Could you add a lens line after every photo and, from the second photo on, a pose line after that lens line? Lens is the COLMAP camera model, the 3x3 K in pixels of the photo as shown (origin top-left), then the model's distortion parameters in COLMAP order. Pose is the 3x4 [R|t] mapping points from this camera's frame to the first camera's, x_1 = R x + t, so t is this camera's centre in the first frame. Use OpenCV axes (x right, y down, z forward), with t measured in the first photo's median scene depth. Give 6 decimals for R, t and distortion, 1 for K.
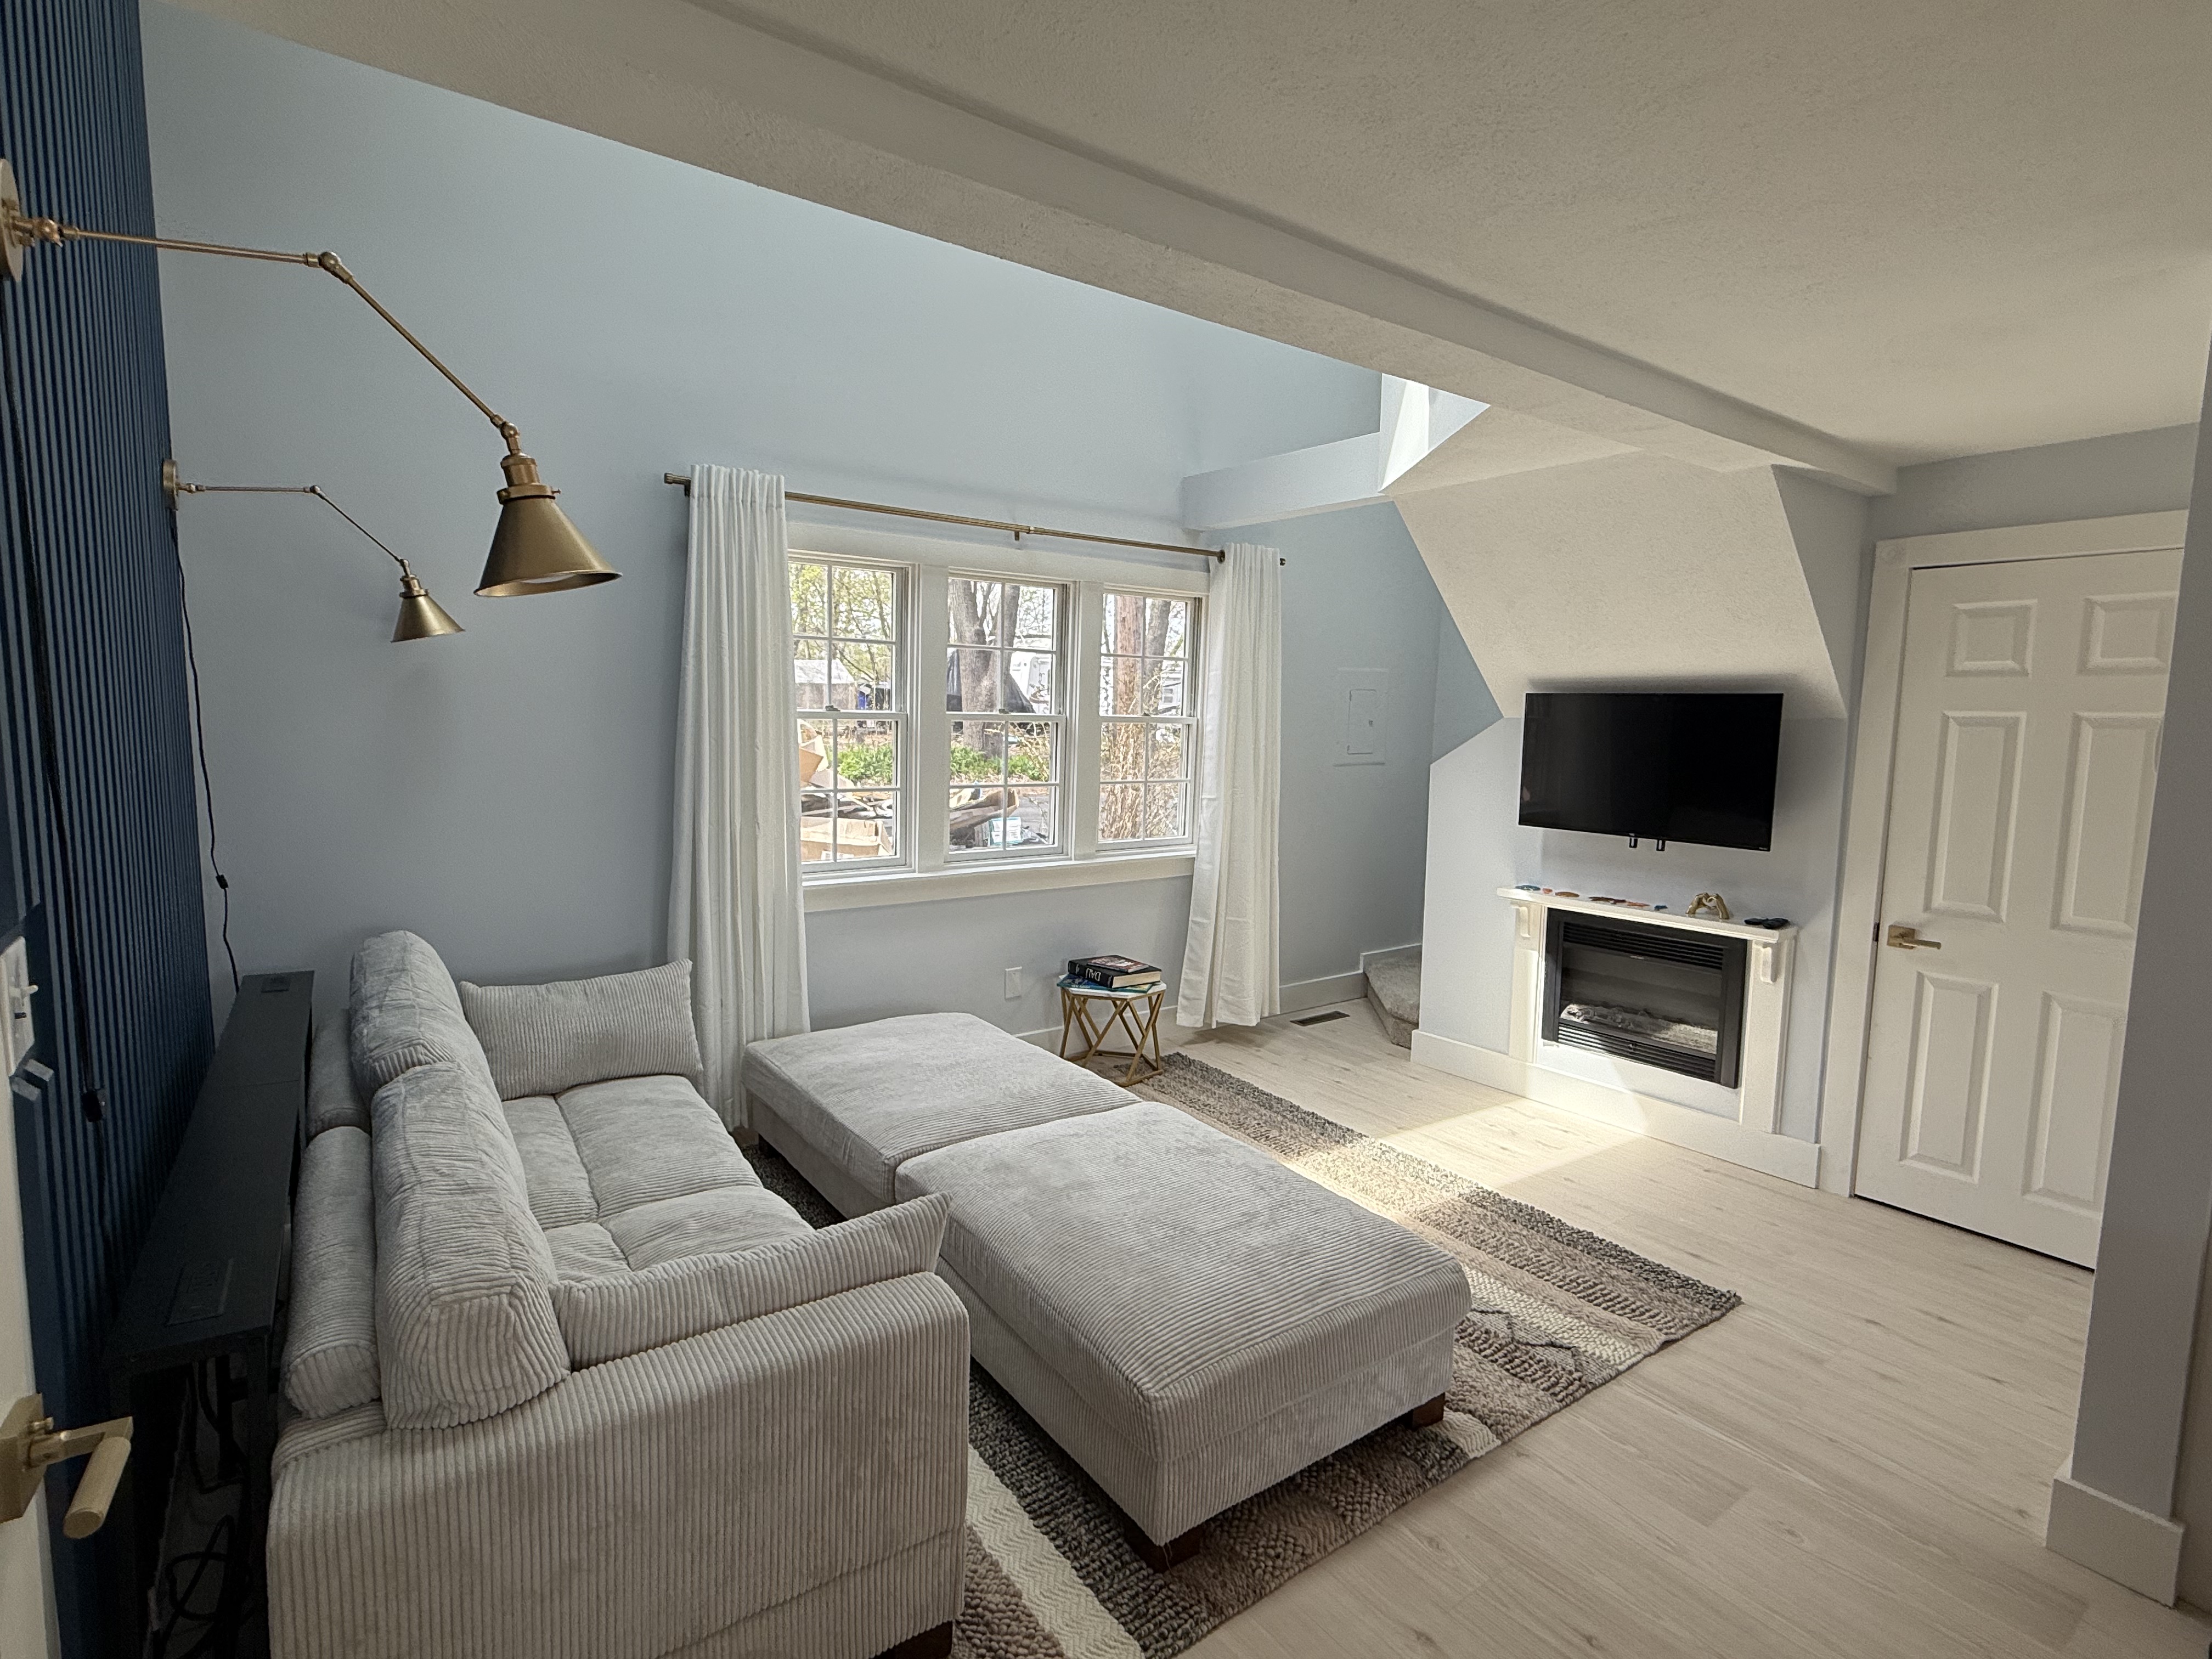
lens RADIAL K [[1096.0, 0, 1093.1], [0, 1096.0, 832.8], [0, 0, 1]] dist [-0.001775, -0.000171]
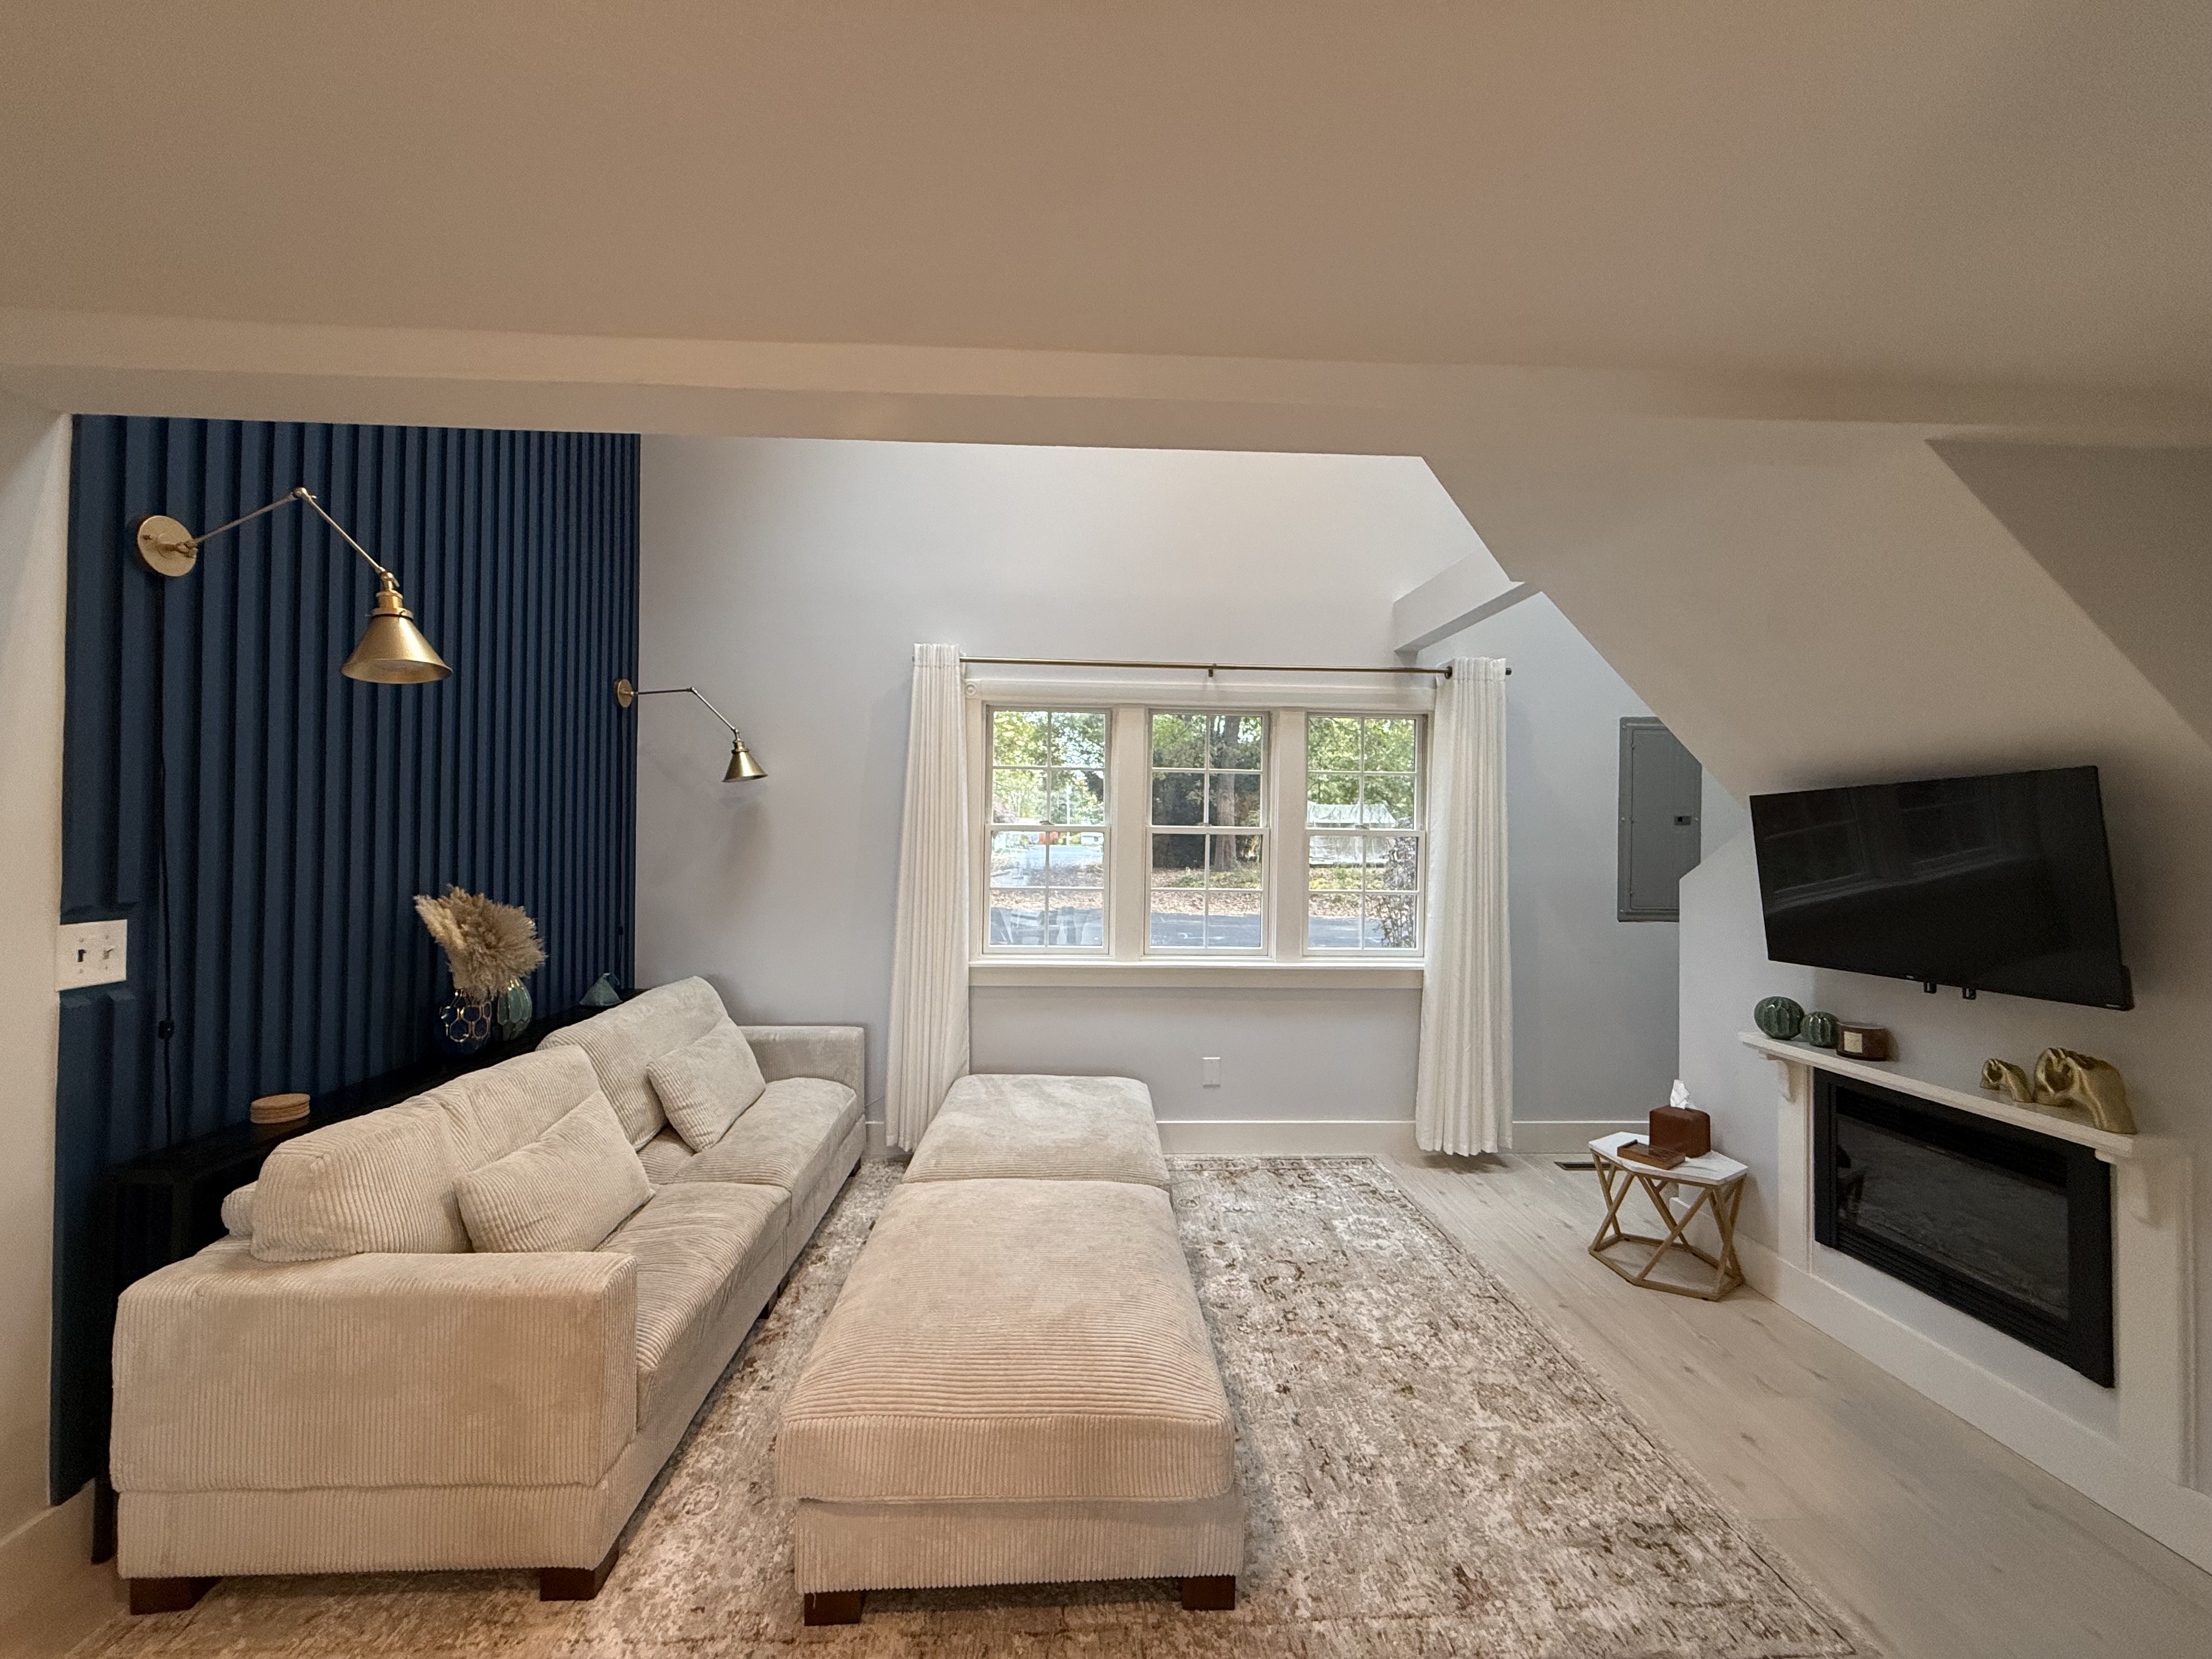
lens RADIAL K [[889.3, 0, 1106.0], [0, 889.3, 829.5], [0, 0, 1]] dist [-0.001774, 0.000370]
pose [[0.834855, -0.013940, -0.550294, 0.353633], [-0.053689, 0.992851, -0.106602, -0.003576], [0.547846, 0.118542, 0.828138, 0.193803]]
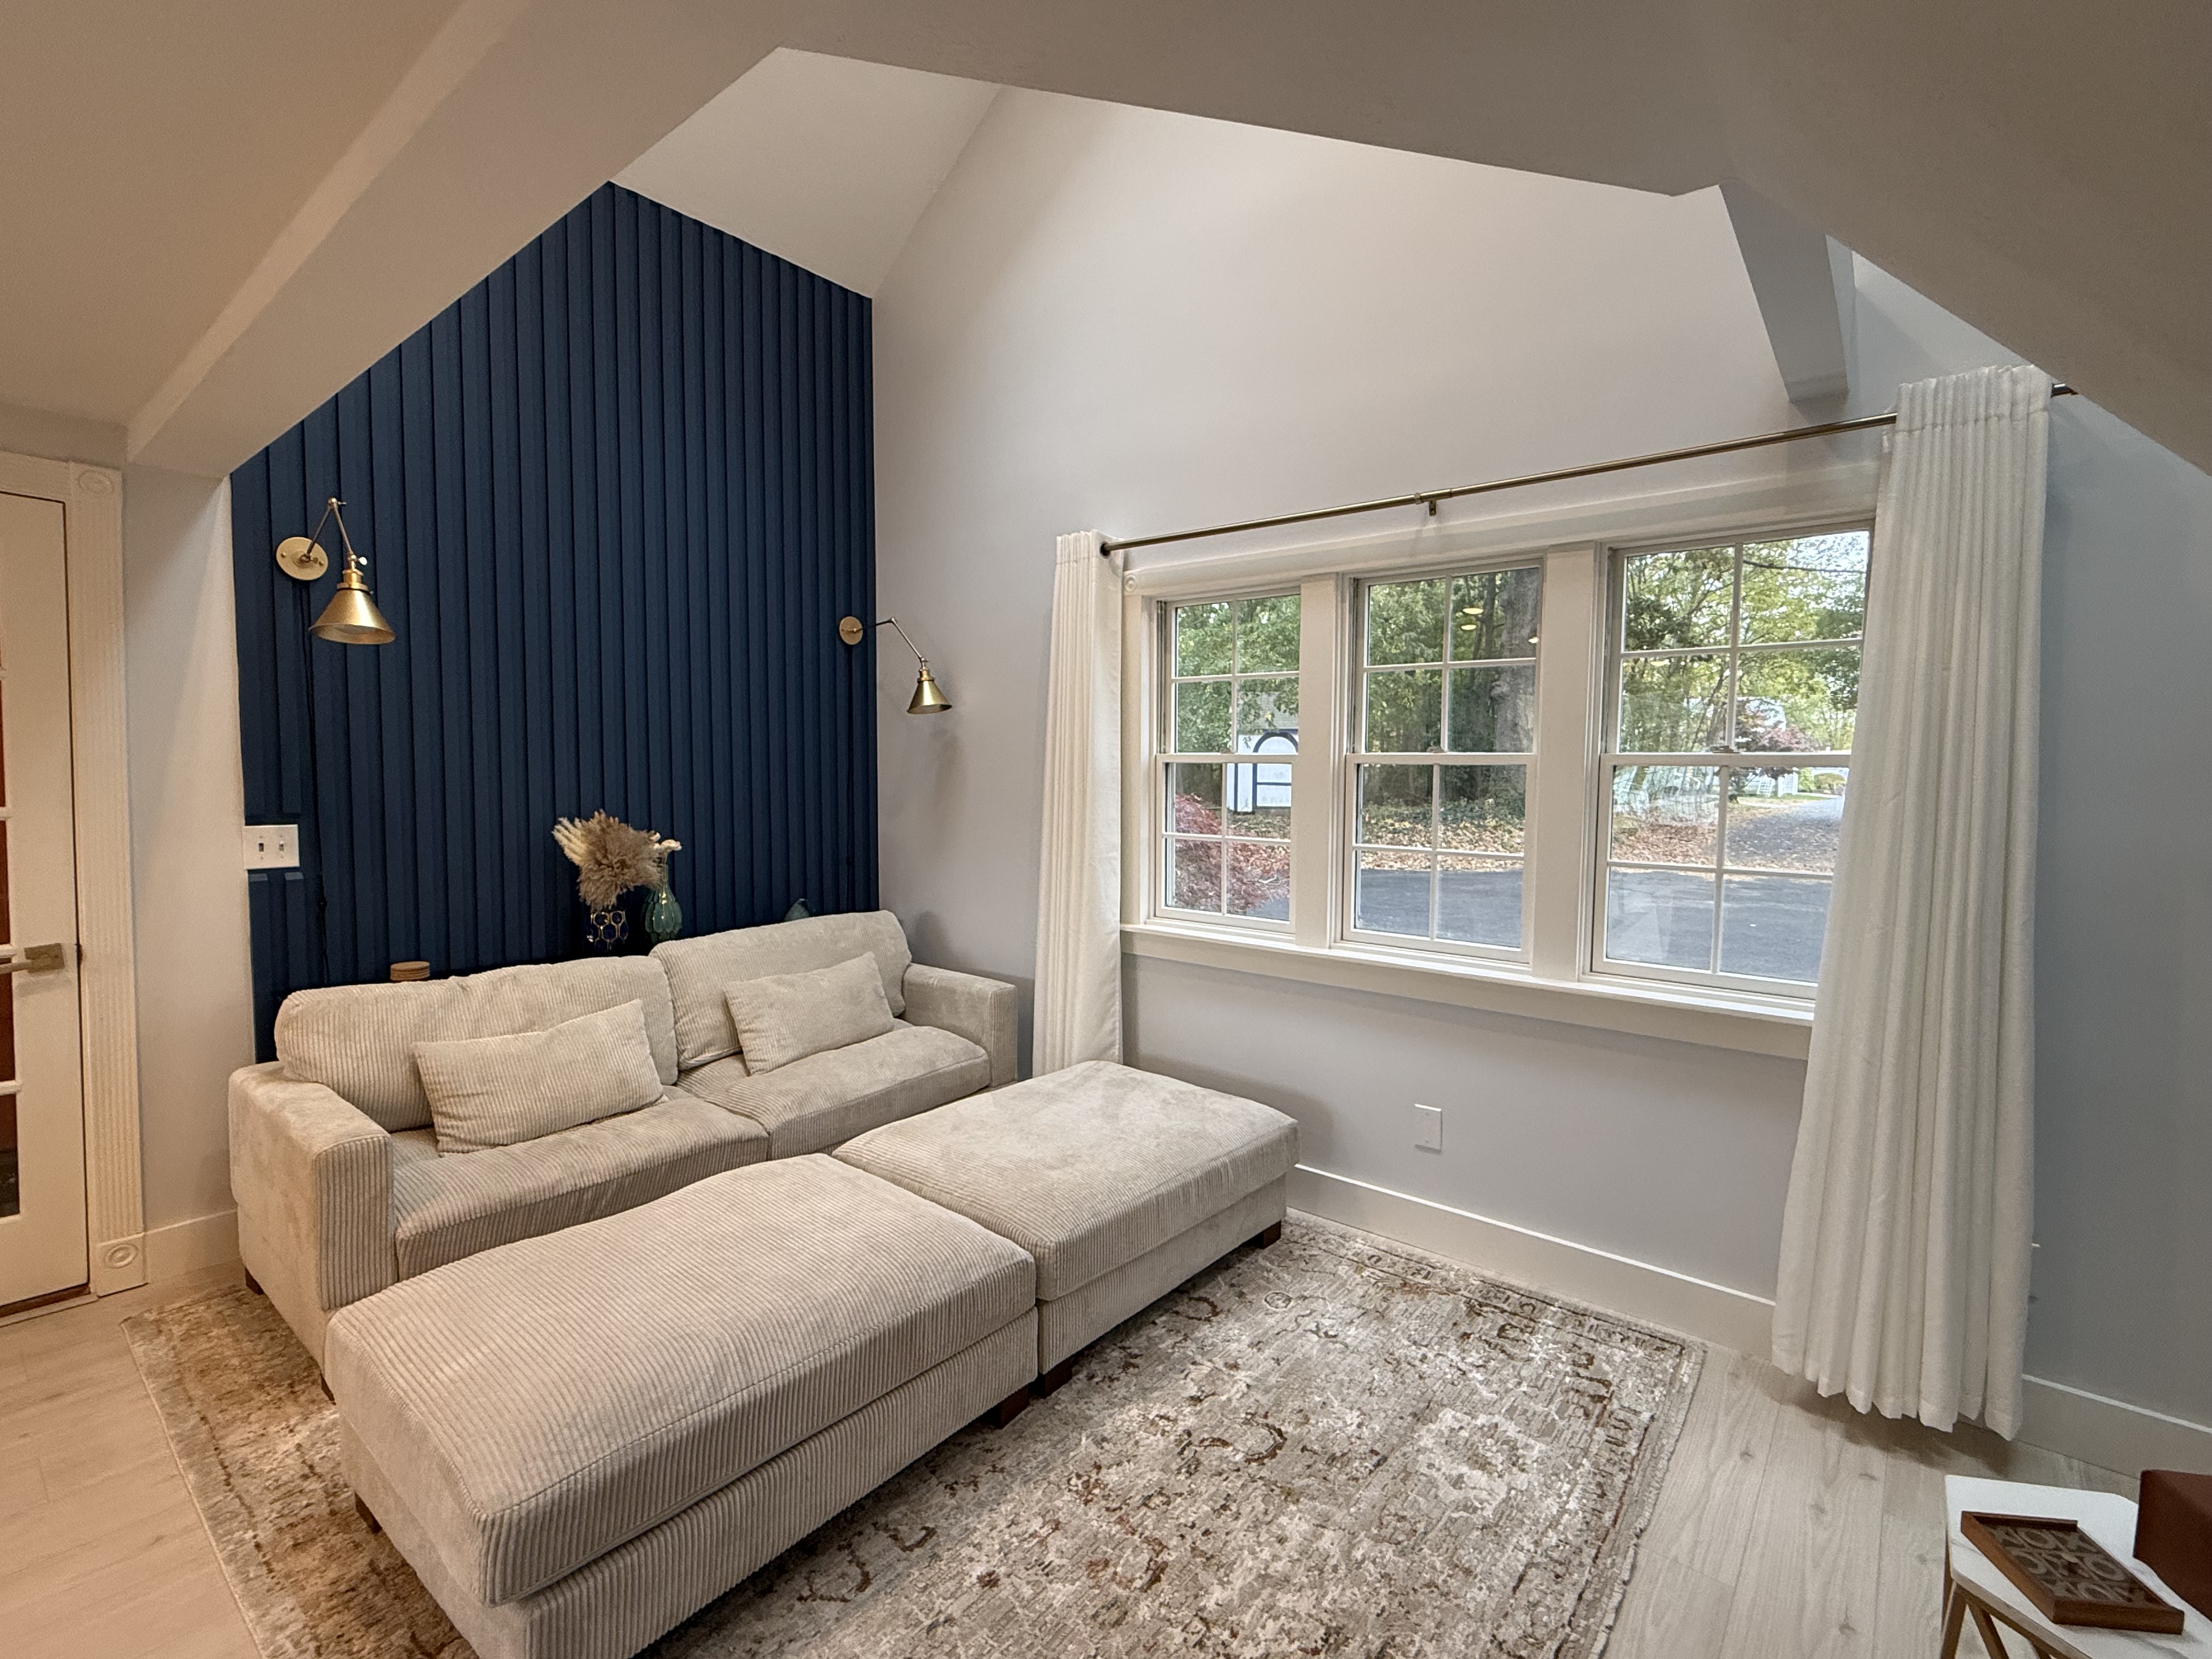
lens RADIAL K [[1022.5, 0, 1104.7], [0, 1022.5, 826.6], [0, 0, 1]] dist [0.005373, -0.000463]
pose [[0.246198, 0.037893, -0.968479, 0.554775], [-0.107036, 0.994186, 0.011689, -0.048164], [0.963291, 0.100784, 0.248822, 0.663245]]
